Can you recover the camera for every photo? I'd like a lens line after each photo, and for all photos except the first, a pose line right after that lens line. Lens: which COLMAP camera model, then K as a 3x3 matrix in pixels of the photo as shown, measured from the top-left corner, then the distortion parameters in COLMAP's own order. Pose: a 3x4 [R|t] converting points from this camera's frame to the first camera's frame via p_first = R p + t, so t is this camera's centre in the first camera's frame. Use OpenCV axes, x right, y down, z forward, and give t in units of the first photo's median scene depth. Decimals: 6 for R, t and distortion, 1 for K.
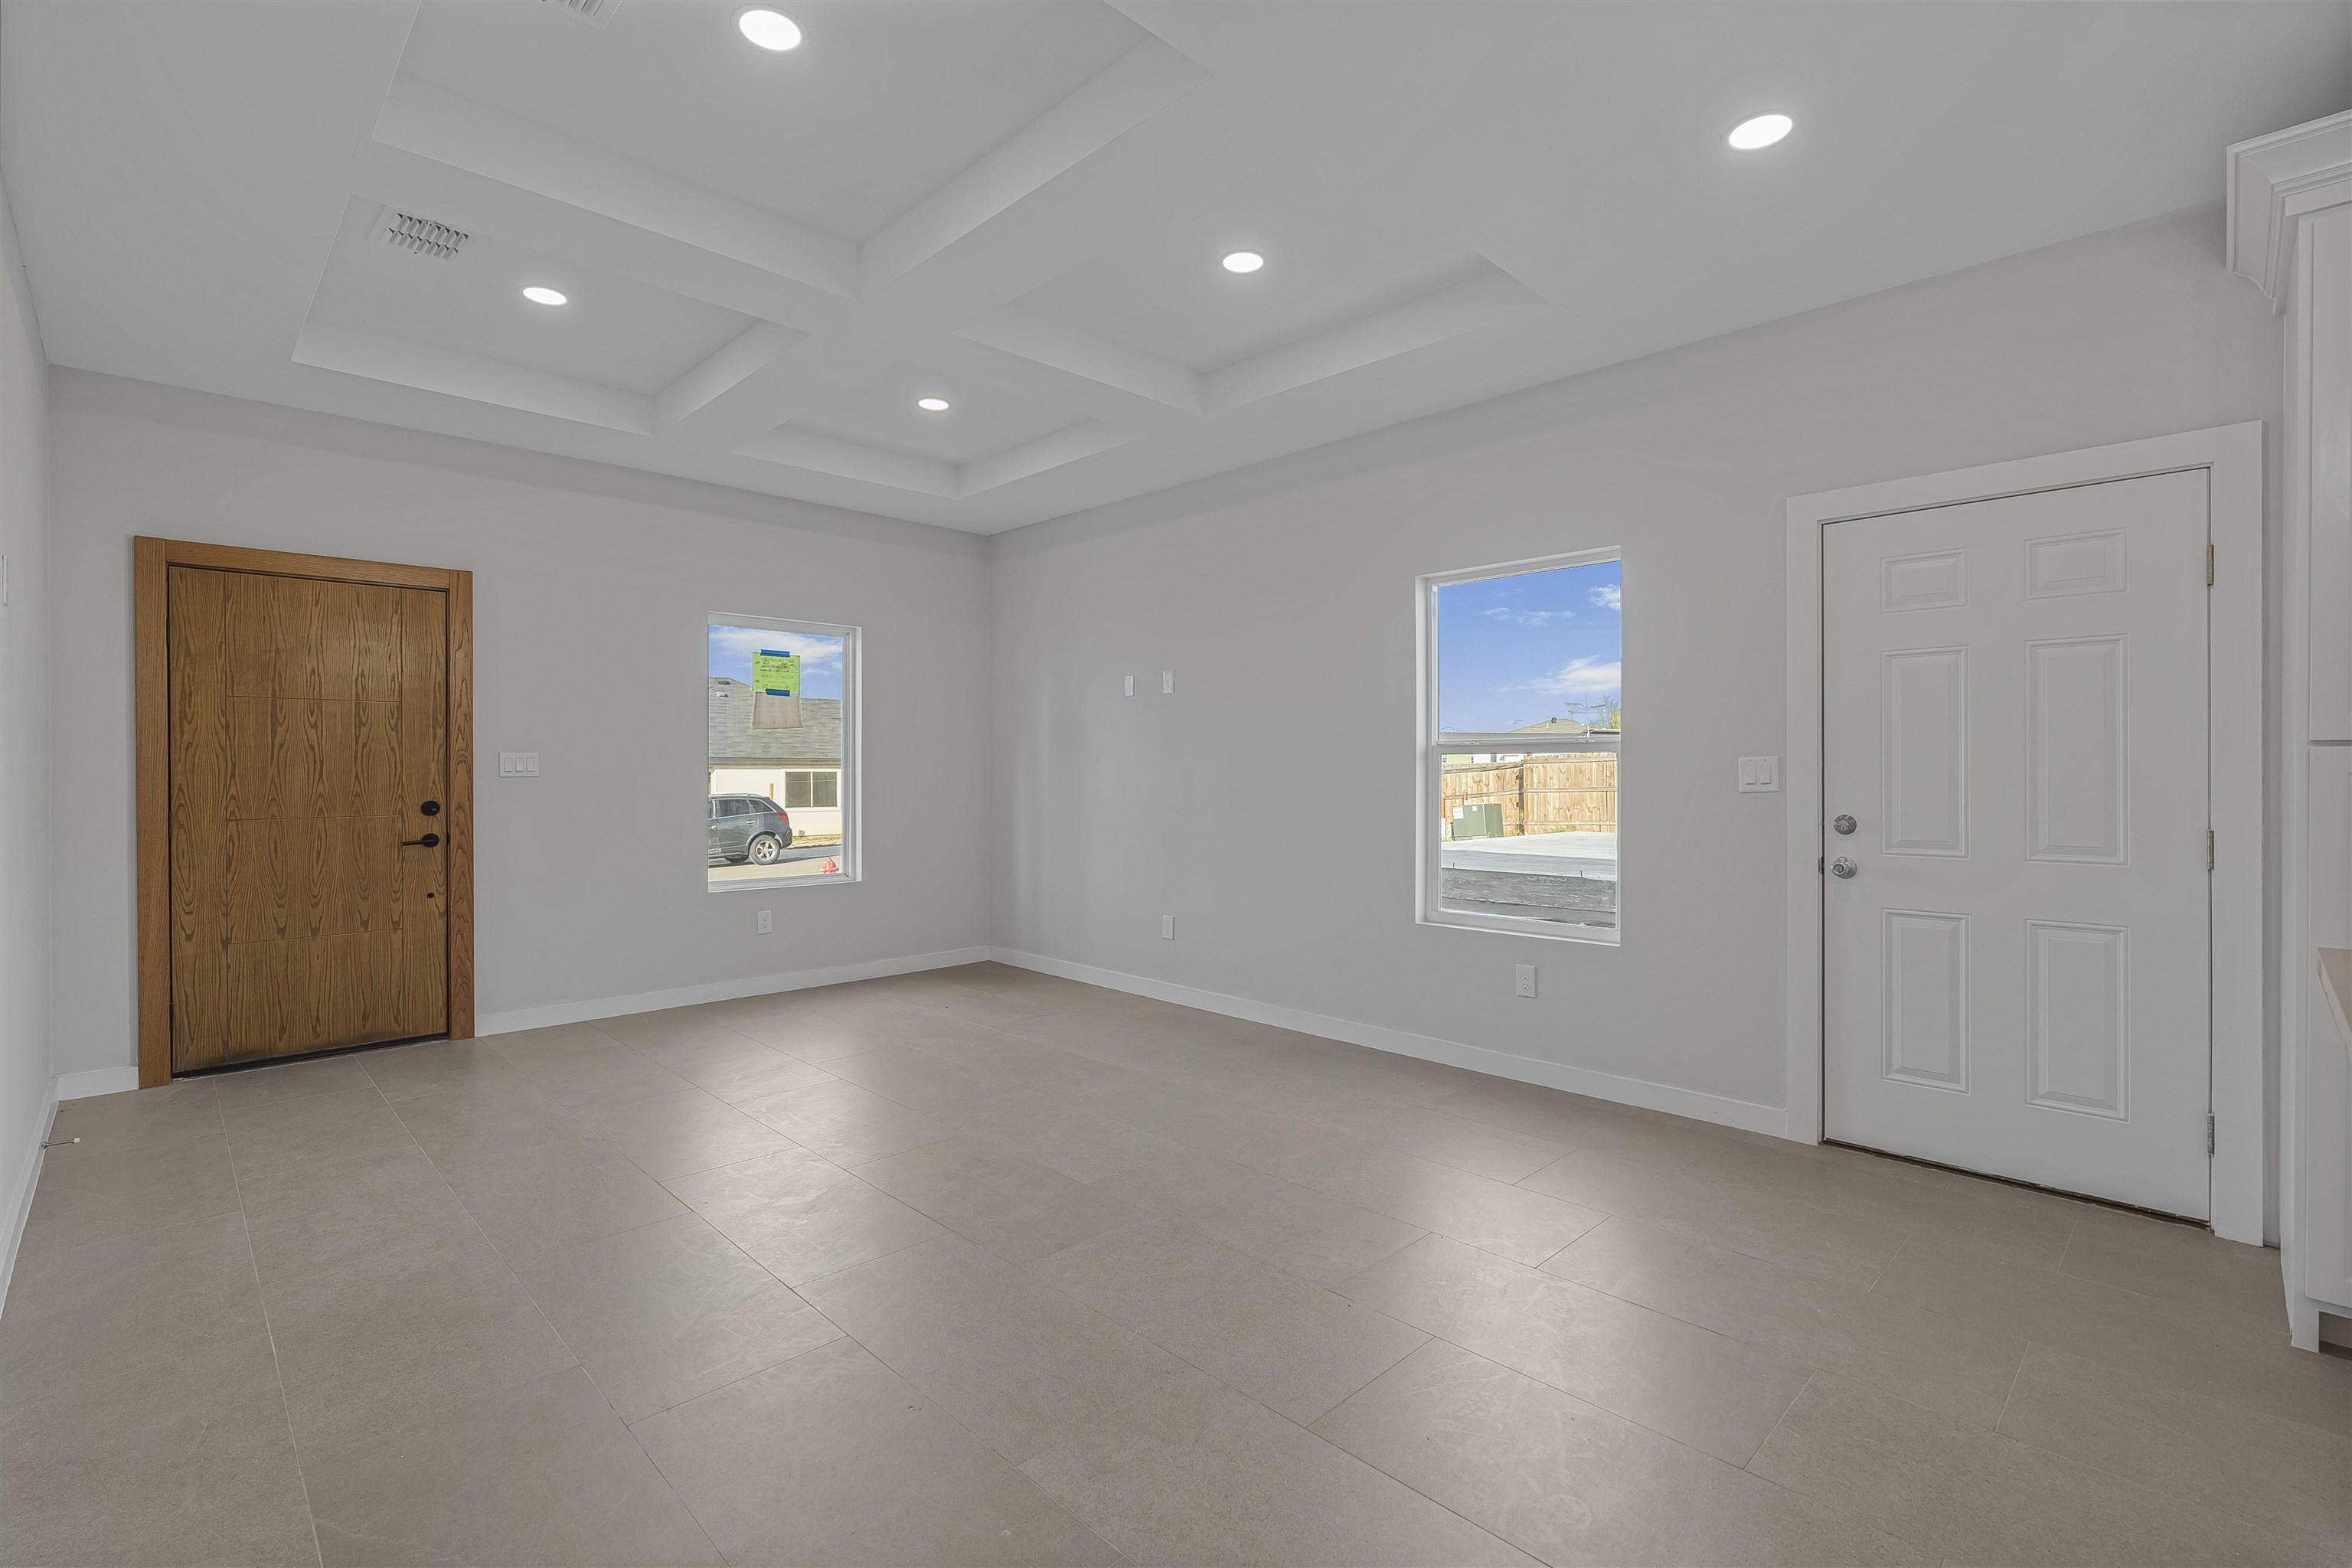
lens RADIAL K [[1055.4, 0, 1176.1], [0, 1055.4, 775.1], [0, 0, 1]] dist [-0.006001, 0.001824]
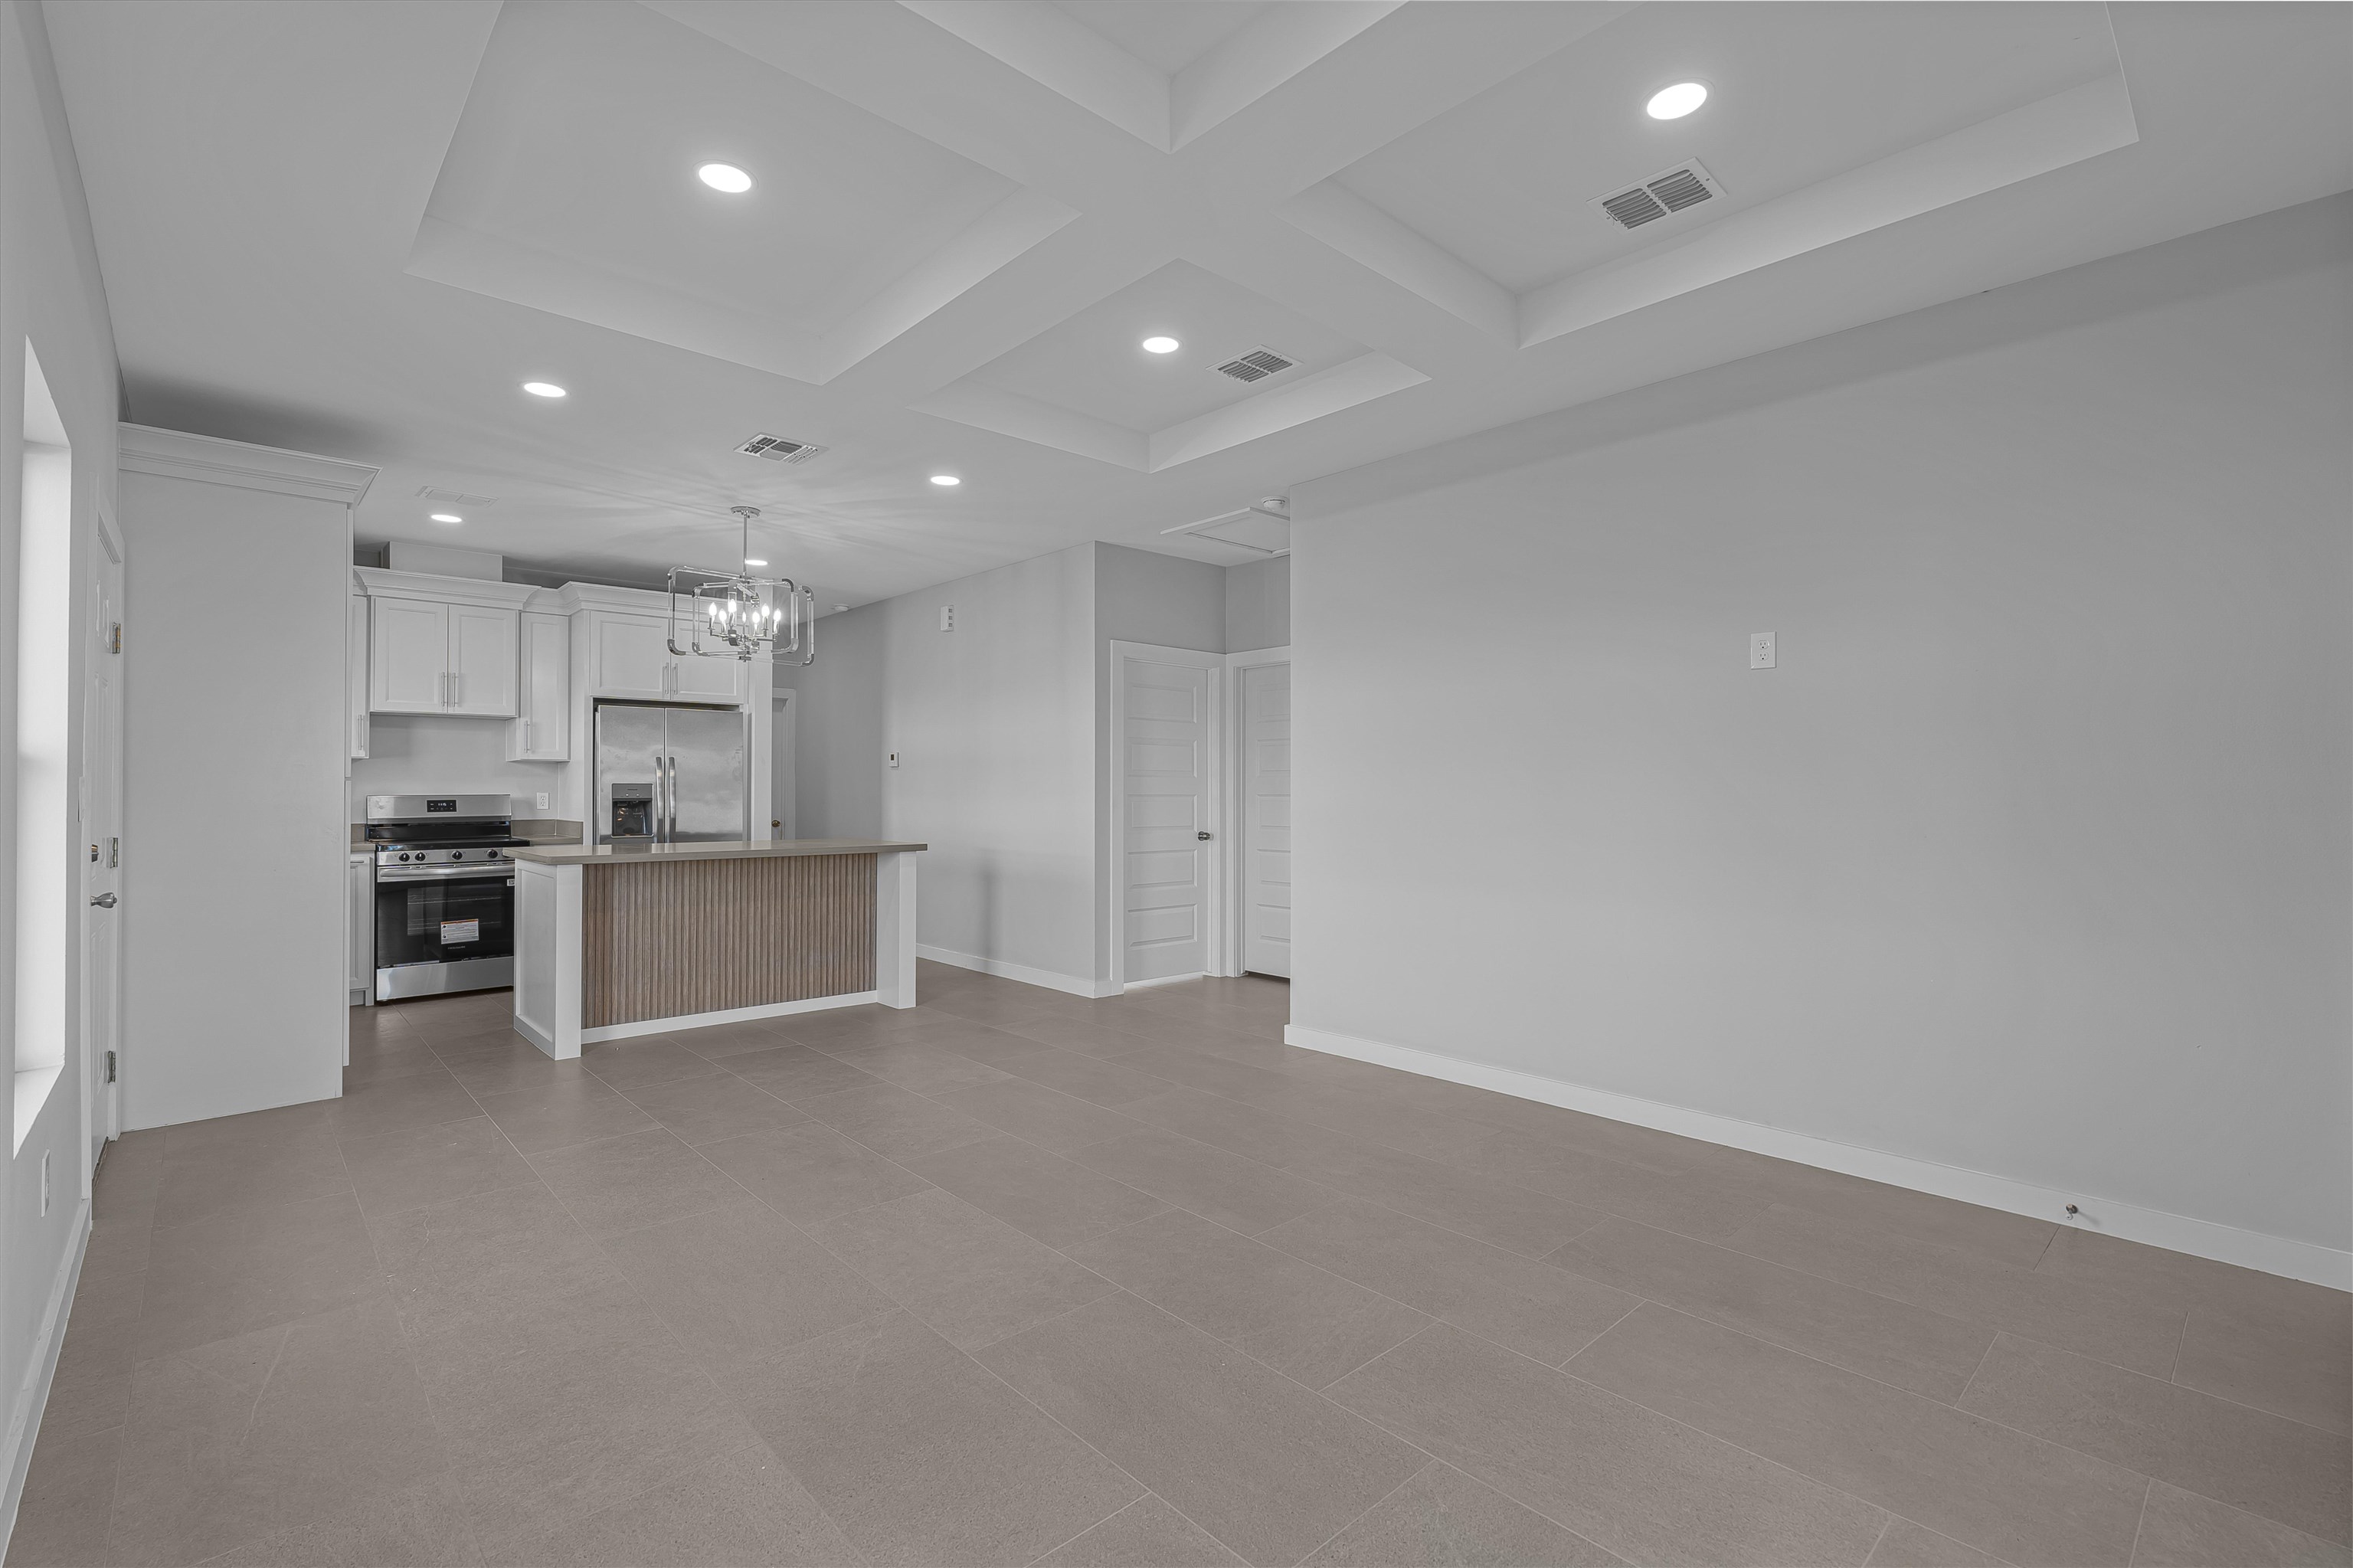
lens RADIAL K [[1055.9, 0, 1176.6], [0, 1055.9, 775.1], [0, 0, 1]] dist [-0.006001, 0.001824]
pose [[-0.999381, 0.001798, 0.035137, -0.258170], [0.001498, 0.999962, -0.008554, -0.009383], [-0.035151, -0.008496, -0.999346, 1.464535]]
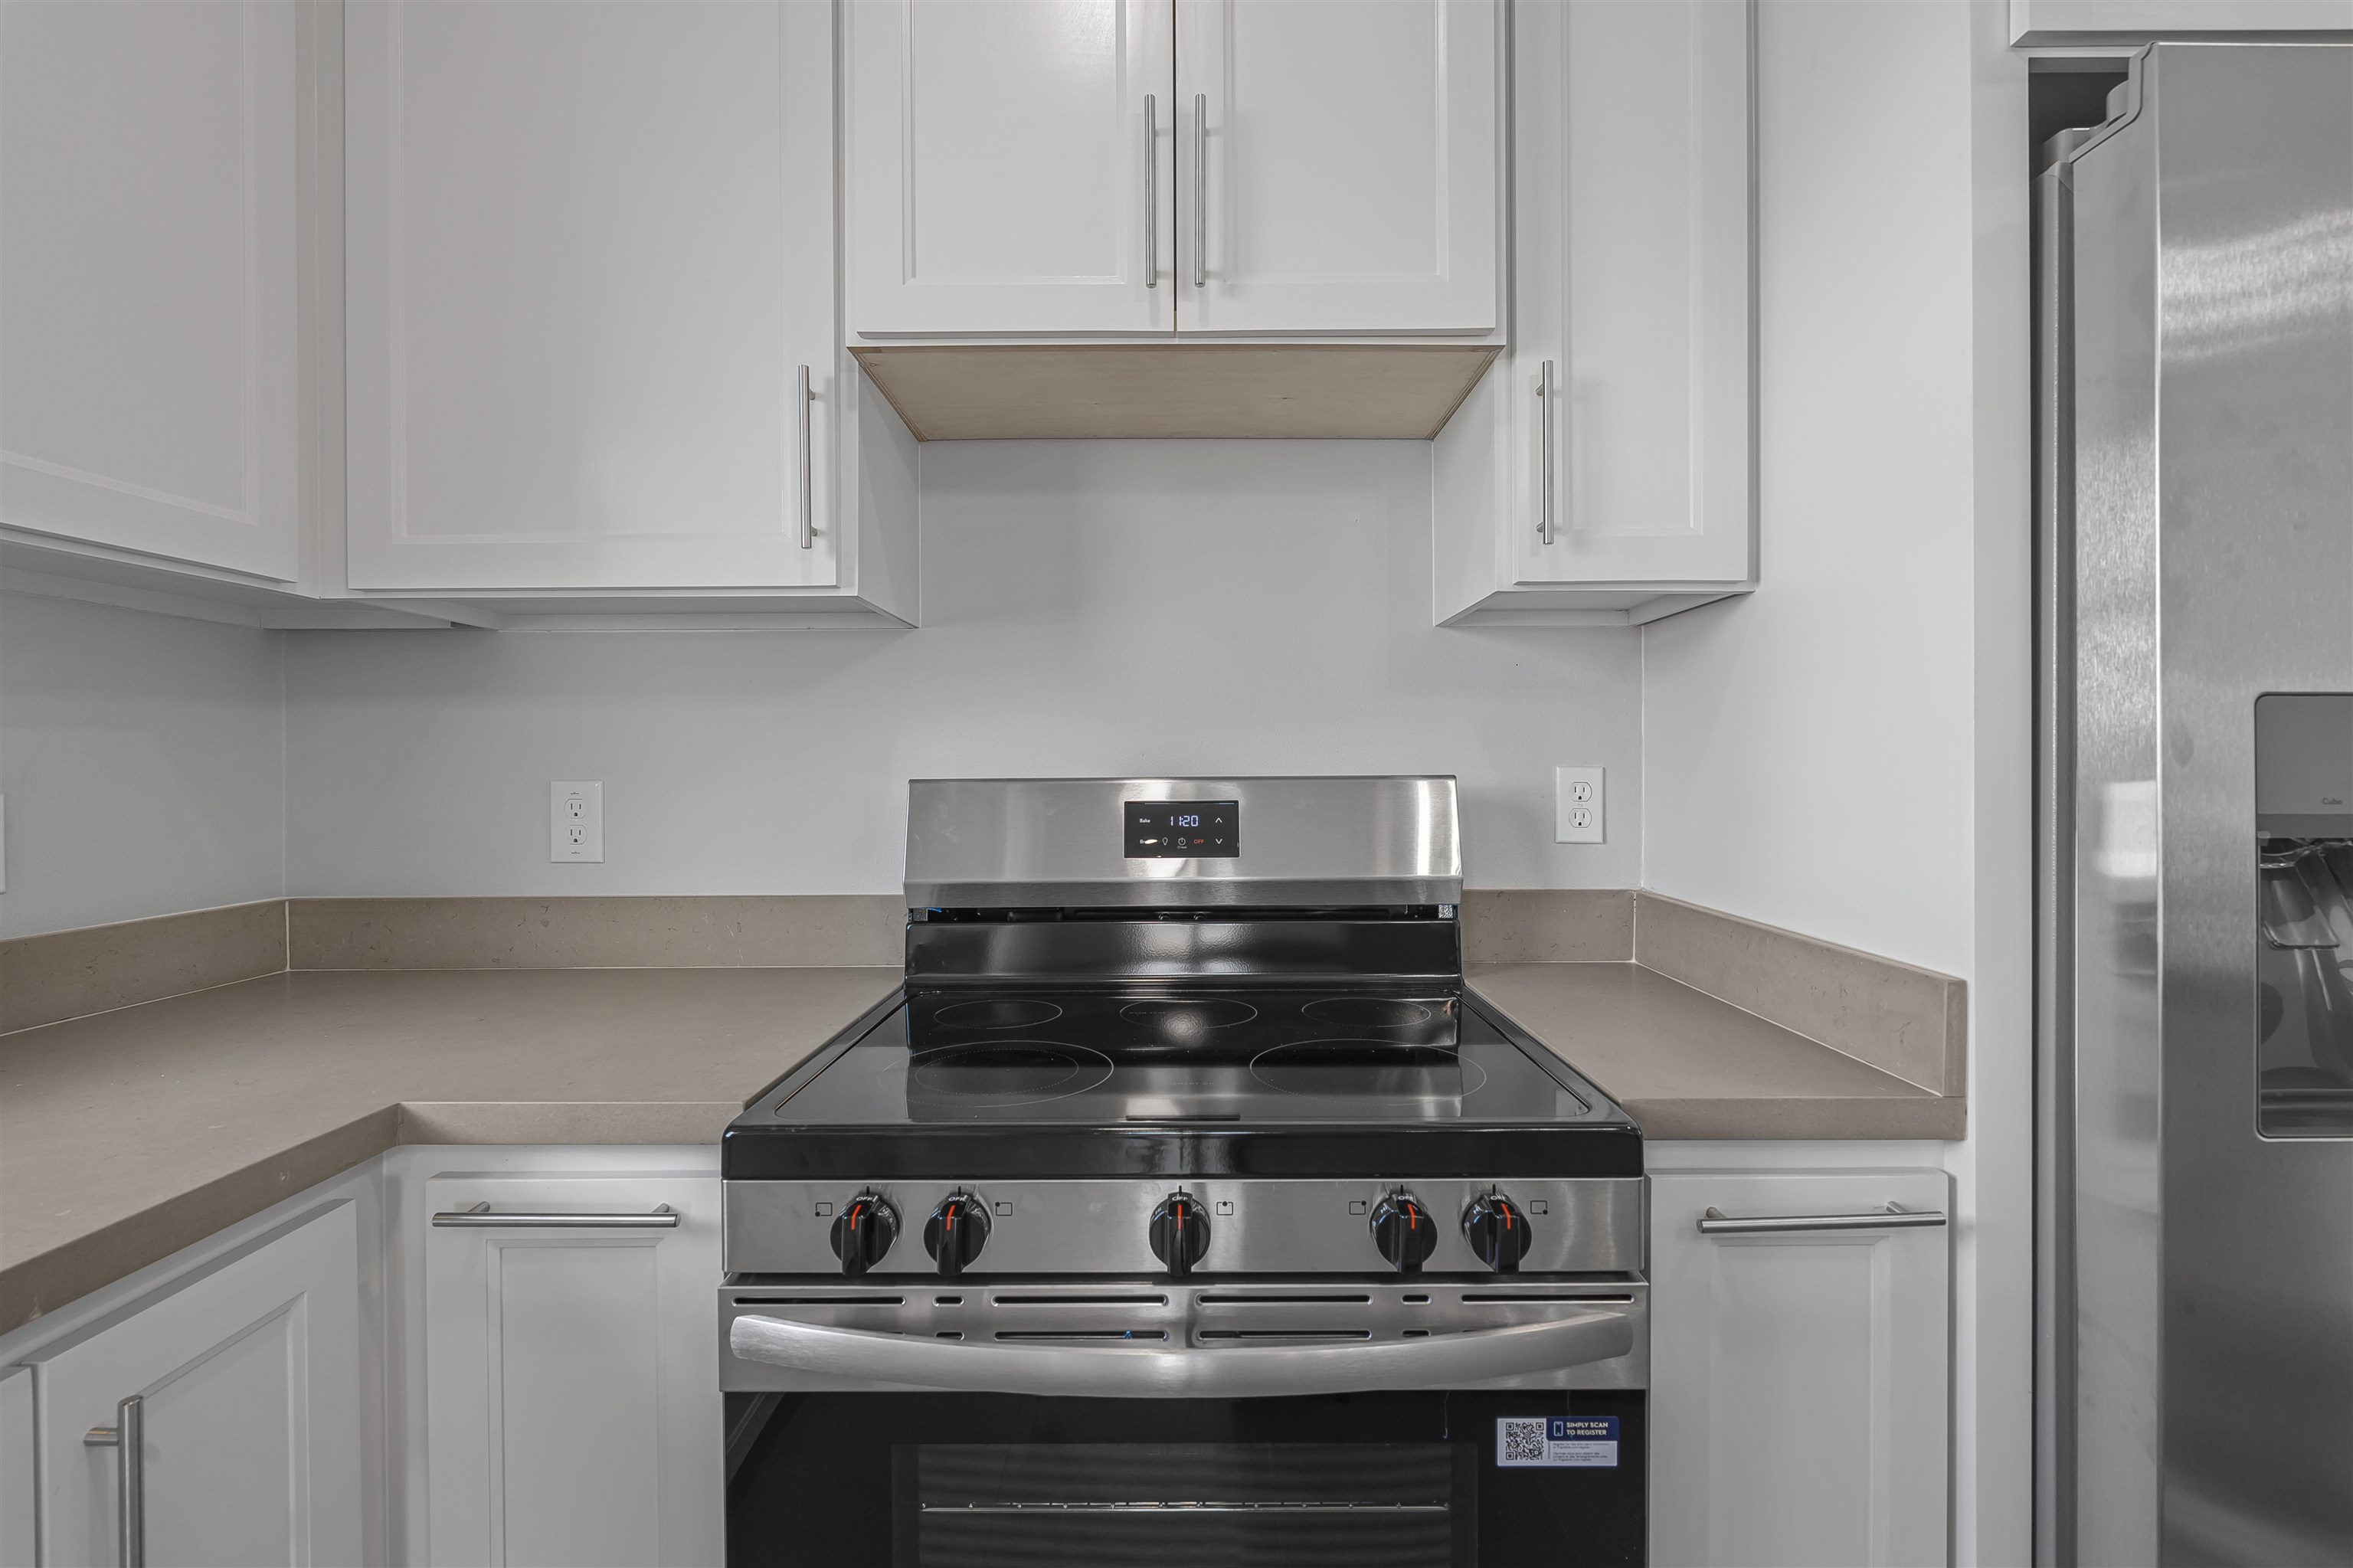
lens RADIAL K [[1055.9, 0, 1176.6], [0, 1055.9, 775.1], [0, 0, 1]] dist [-0.006001, 0.001824]
pose [[-0.706542, -0.007638, 0.707630, 0.633922], [0.006007, 0.999841, 0.016790, -0.001121], [-0.707646, 0.016114, -0.706383, 0.201793]]
